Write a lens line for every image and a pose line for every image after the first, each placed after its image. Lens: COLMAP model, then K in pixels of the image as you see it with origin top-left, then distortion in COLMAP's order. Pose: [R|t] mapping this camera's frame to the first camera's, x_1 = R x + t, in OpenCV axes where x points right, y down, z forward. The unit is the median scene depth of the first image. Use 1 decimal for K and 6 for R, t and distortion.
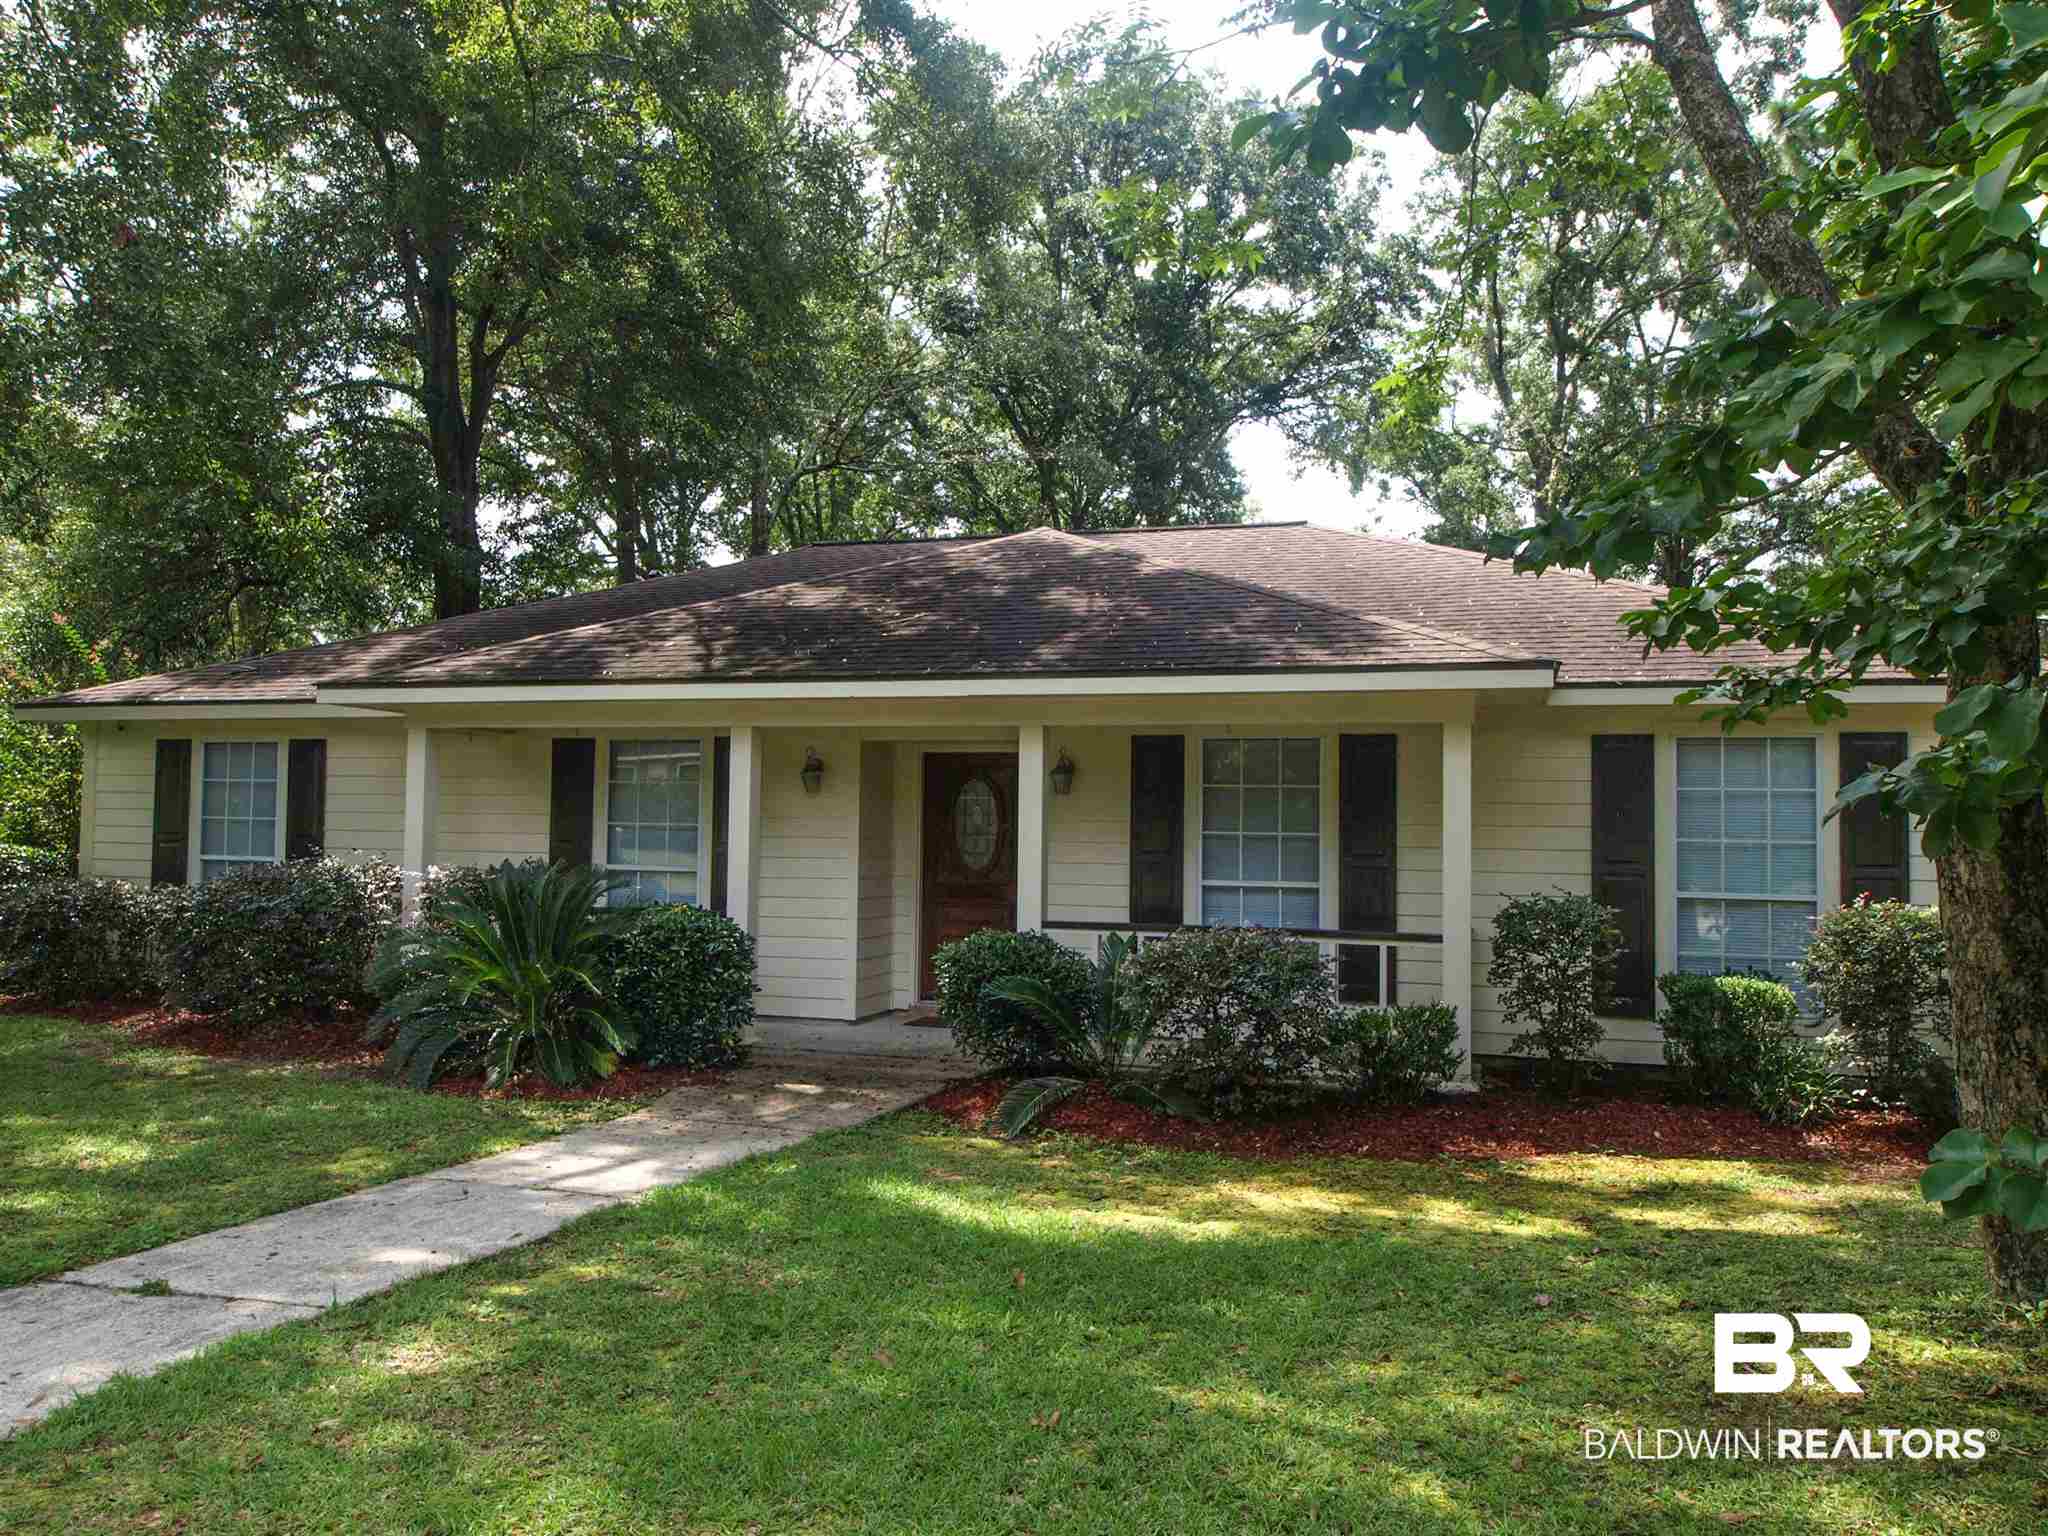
lens RADIAL K [[1541.0, 0, 1024.4], [0, 1541.0, 769.5], [0, 0, 1]] dist [-0.021747, 0.006358]
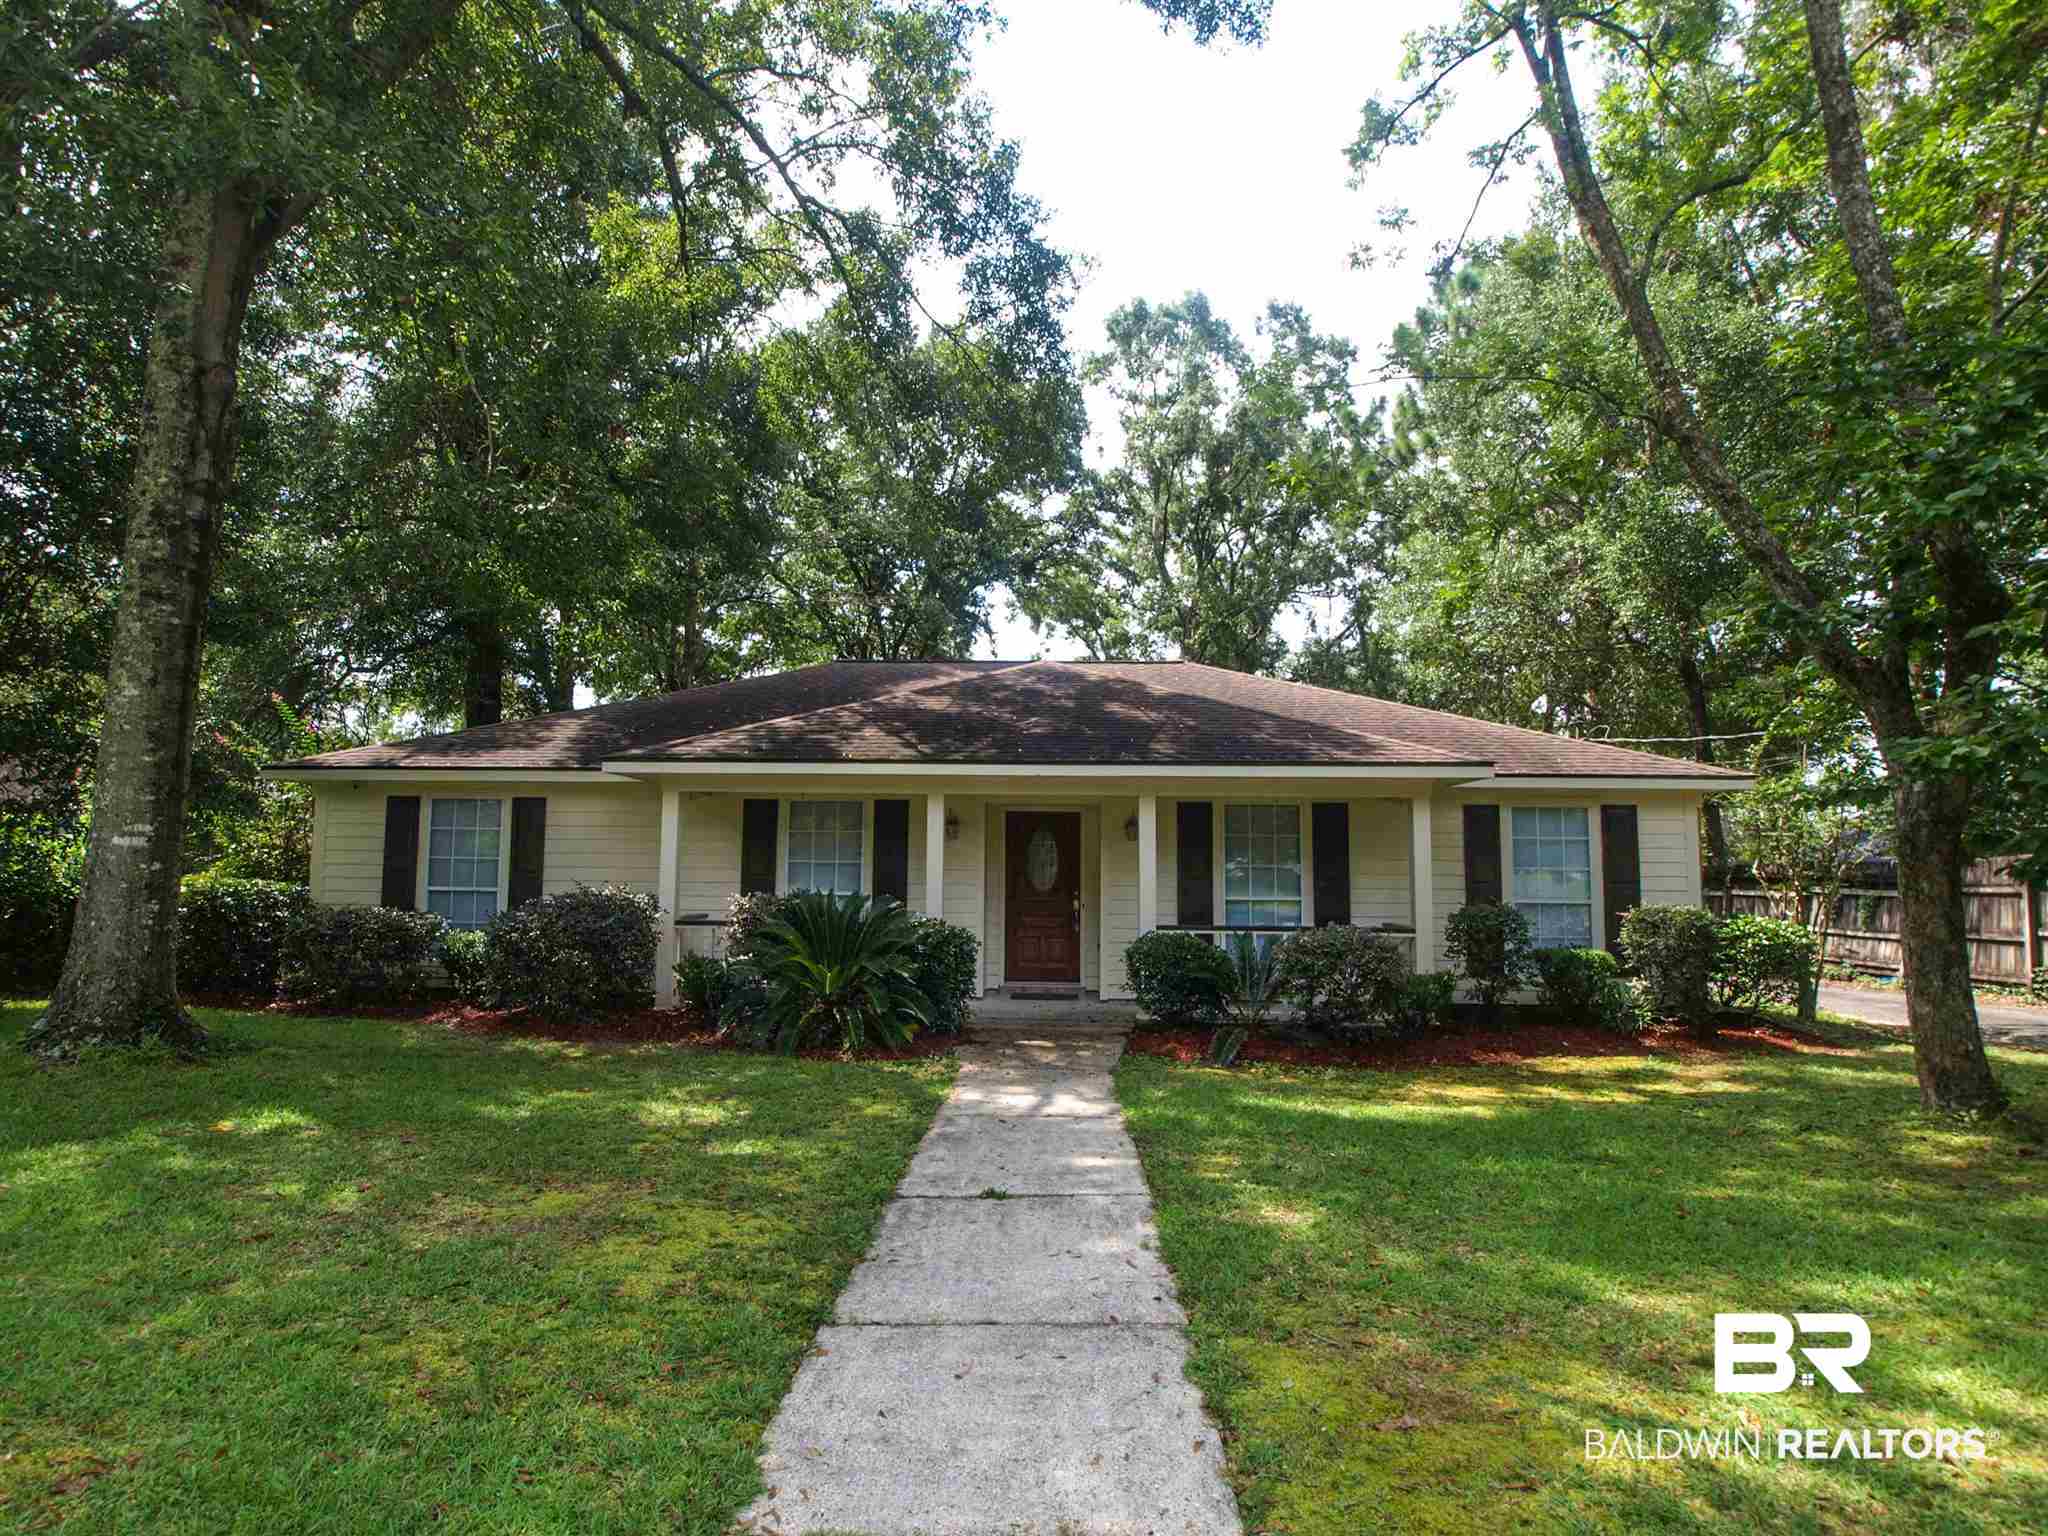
lens RADIAL K [[1076.0, 0, 1024.3], [0, 1076.0, 767.1], [0, 0, 1]] dist [-0.024845, -0.000946]
pose [[0.968591, 0.016514, 0.248111, -0.362604], [-0.005234, 0.998925, -0.046054, -0.006917], [-0.248605, 0.043309, 0.967636, 0.000092]]
